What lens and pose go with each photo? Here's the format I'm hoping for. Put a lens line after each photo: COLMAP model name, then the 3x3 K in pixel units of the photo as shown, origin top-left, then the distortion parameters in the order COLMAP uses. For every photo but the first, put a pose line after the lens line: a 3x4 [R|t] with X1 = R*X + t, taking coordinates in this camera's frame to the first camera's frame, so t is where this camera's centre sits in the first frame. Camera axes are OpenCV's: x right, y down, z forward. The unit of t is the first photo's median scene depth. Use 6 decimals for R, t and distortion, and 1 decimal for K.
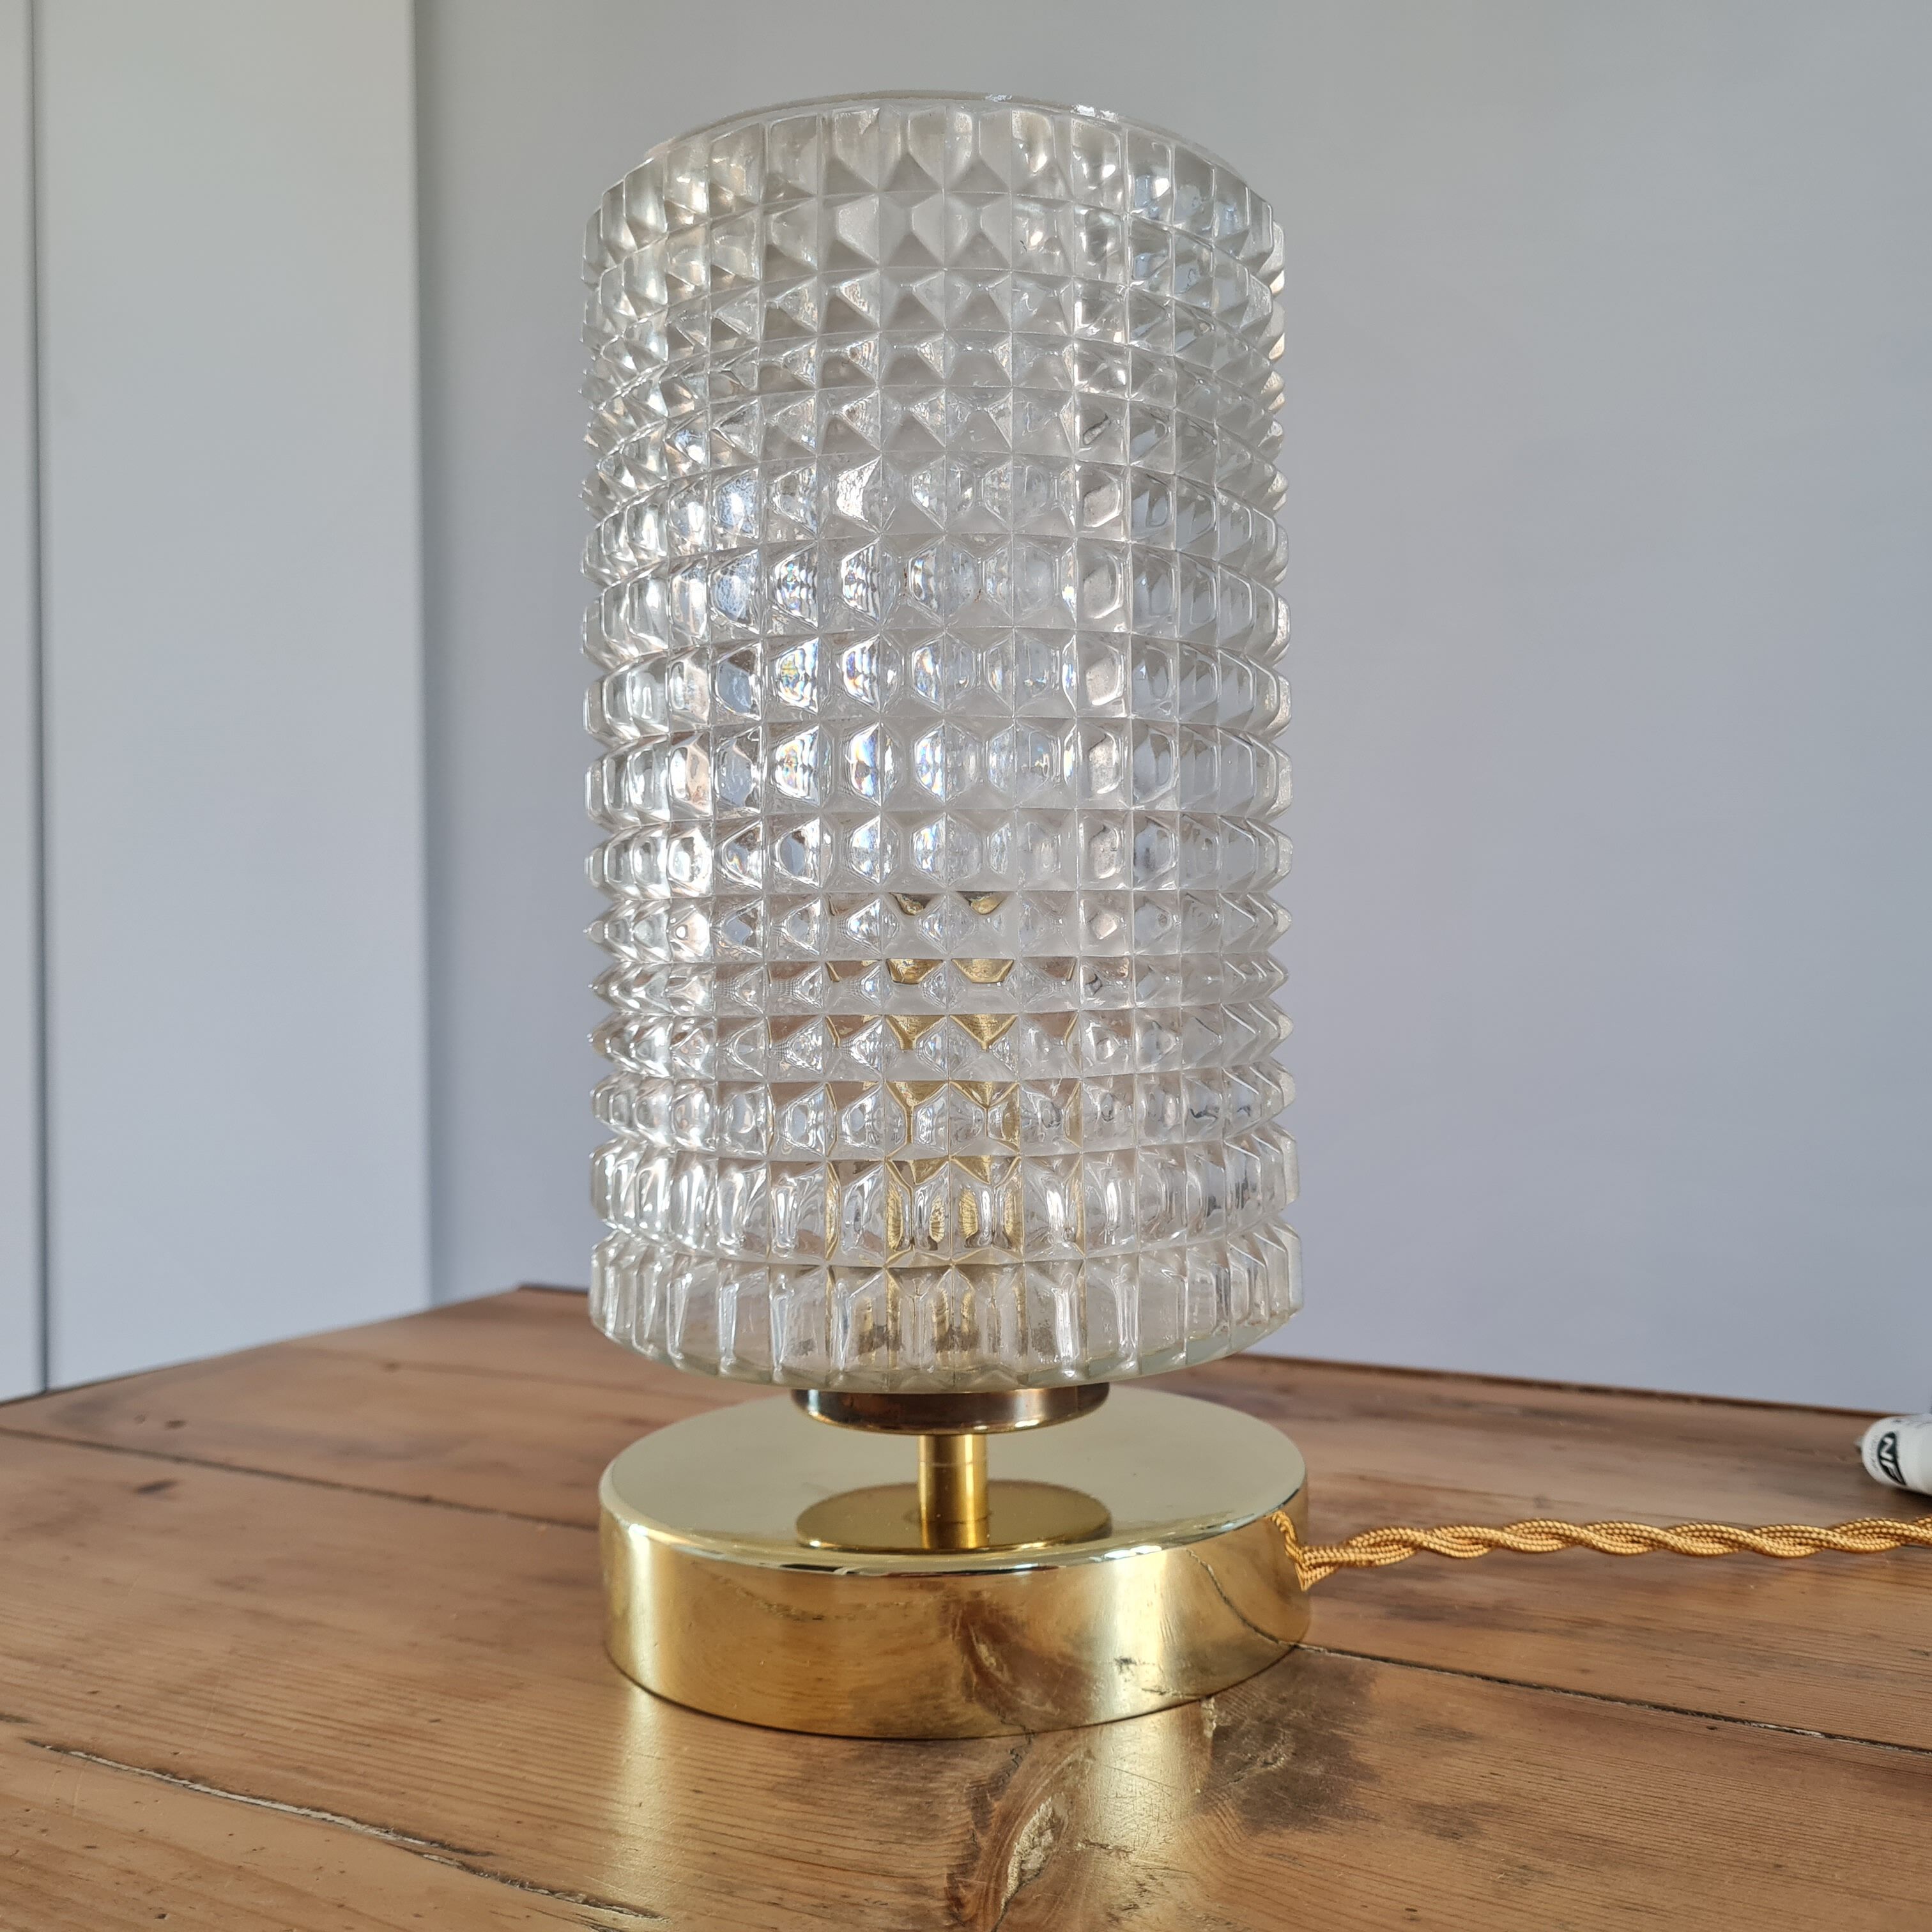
lens RADIAL K [[2119.4, 0, 965.9], [0, 2119.4, 840.5], [0, 0, 1]] dist [-0.003973, -0.027896]
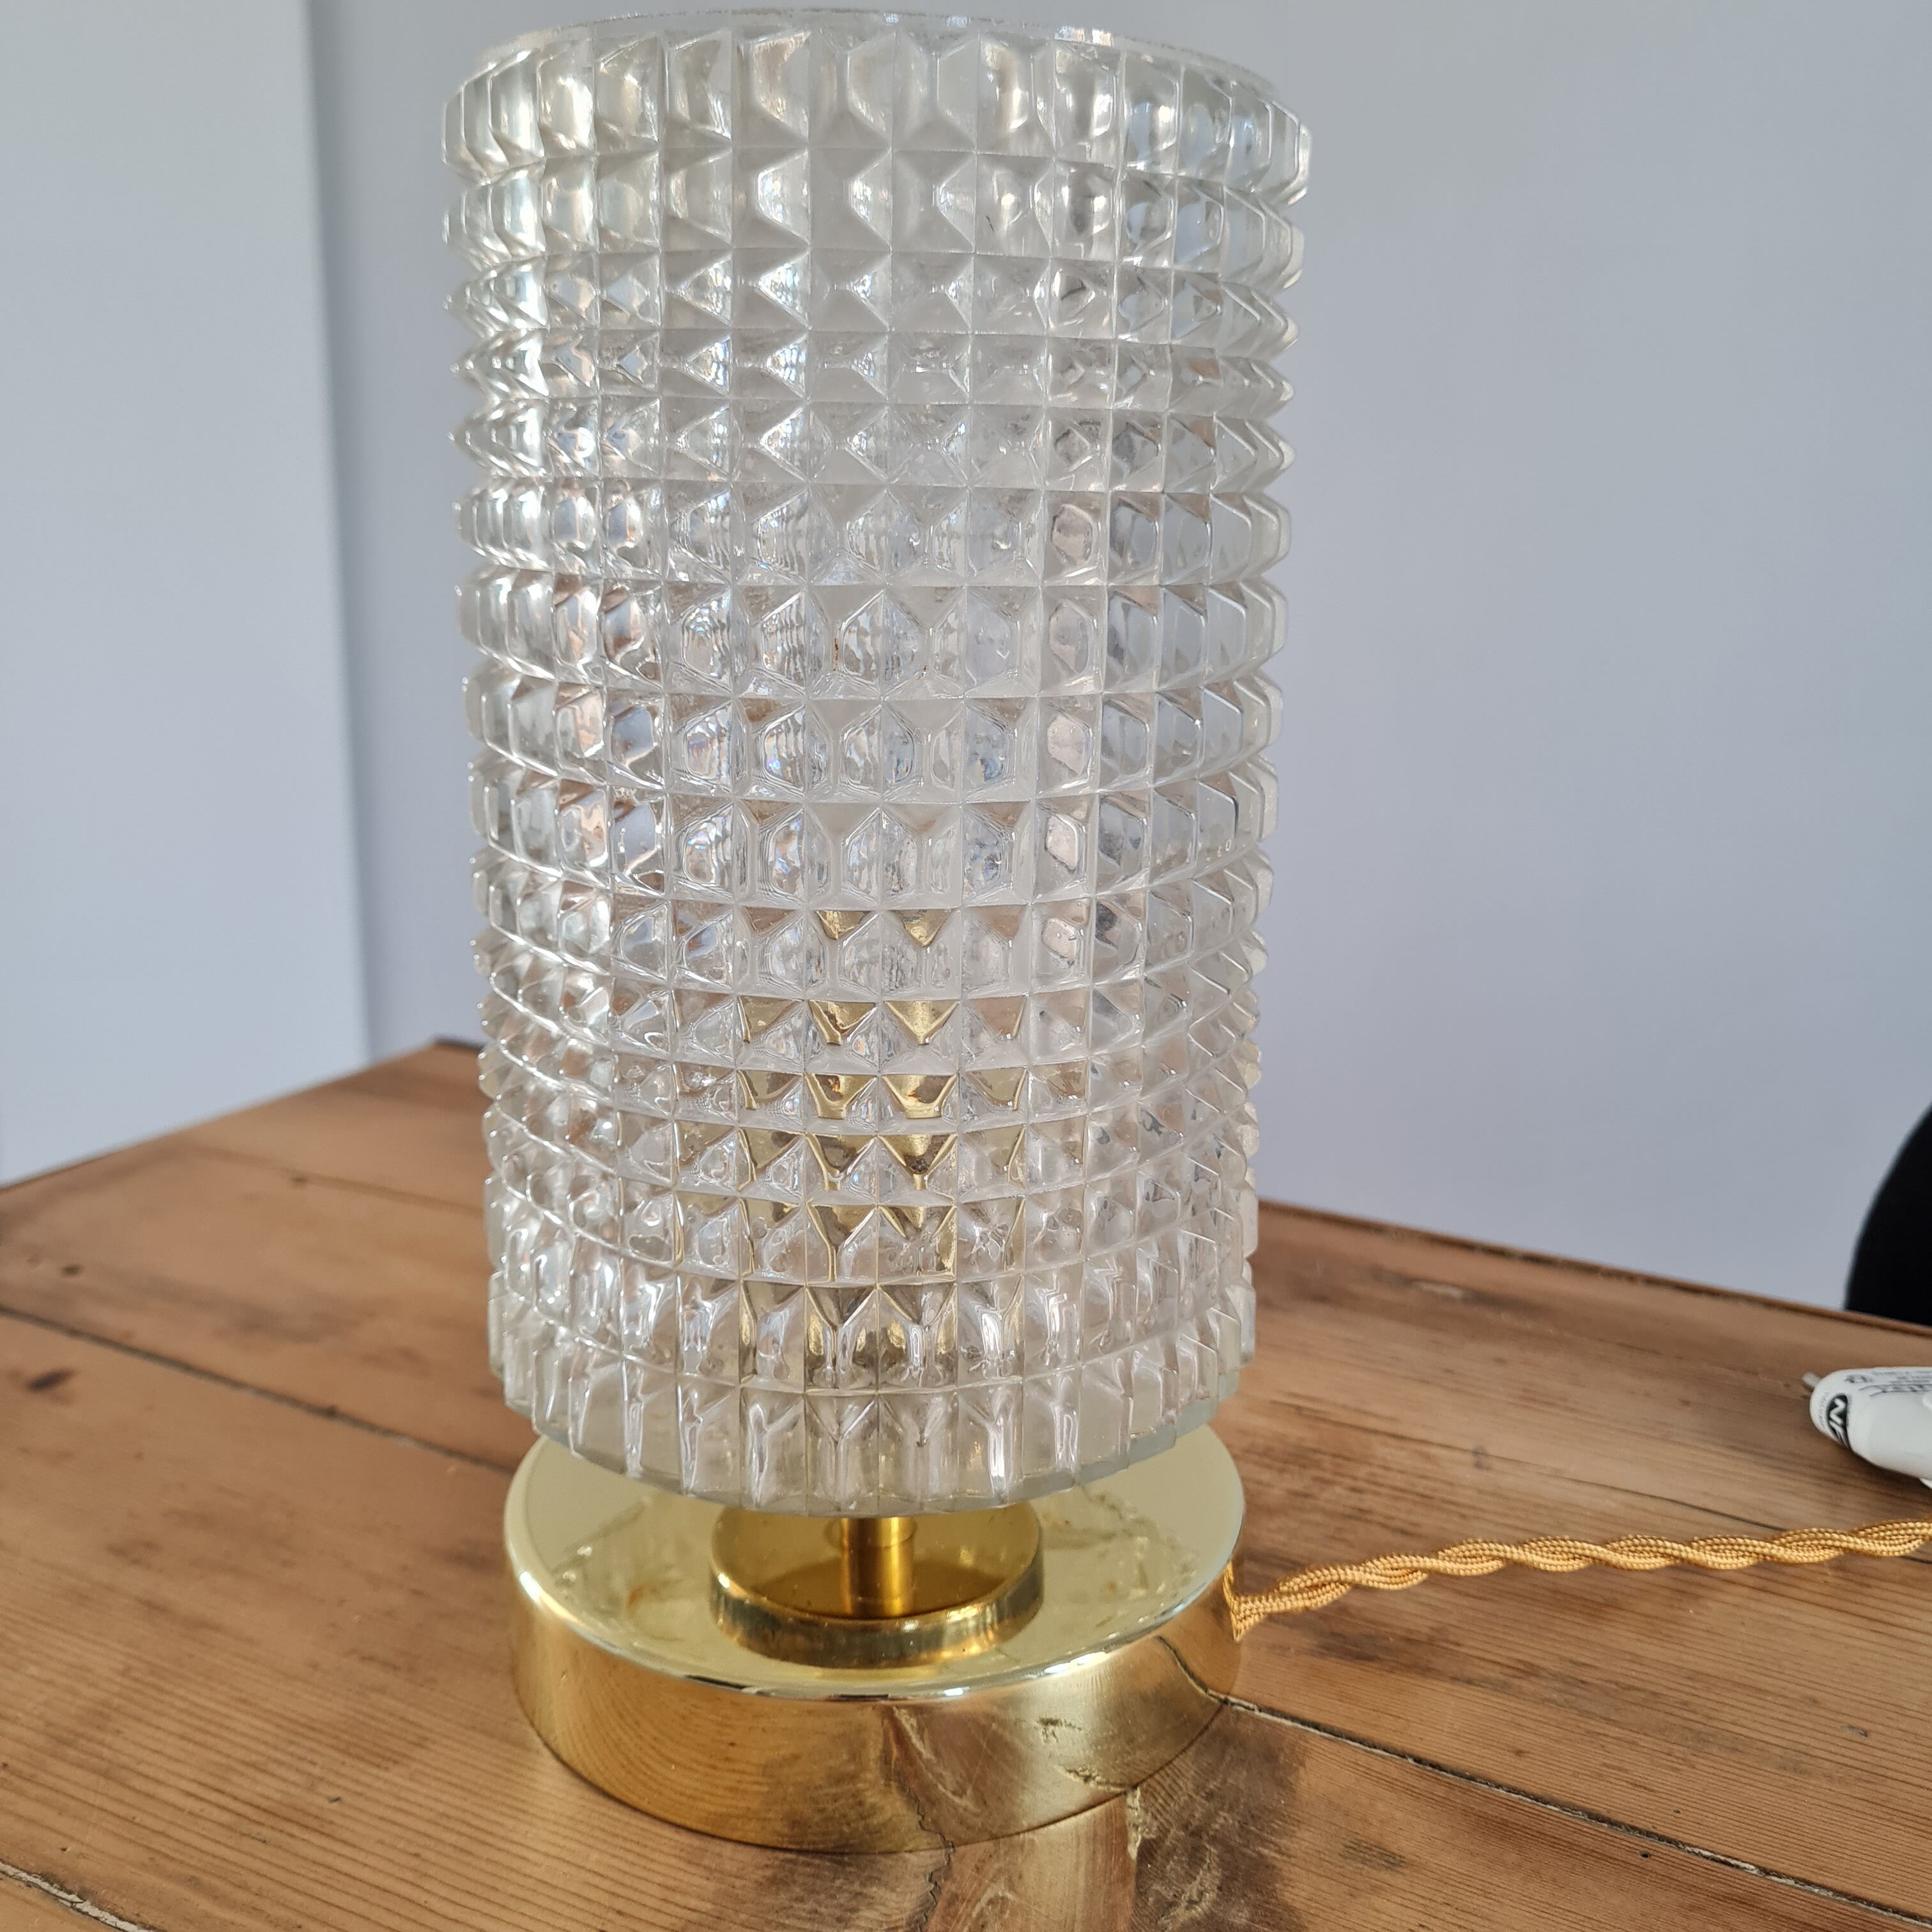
lens RADIAL K [[2119.4, 0, 965.9], [0, 2119.4, 840.5], [0, 0, 1]] dist [-0.003973, -0.027896]
pose [[0.999304, 0.021267, 0.030633, -0.001735], [-0.028313, 0.967294, 0.252073, -0.255126], [-0.024270, -0.252765, 0.967223, 0.167918]]
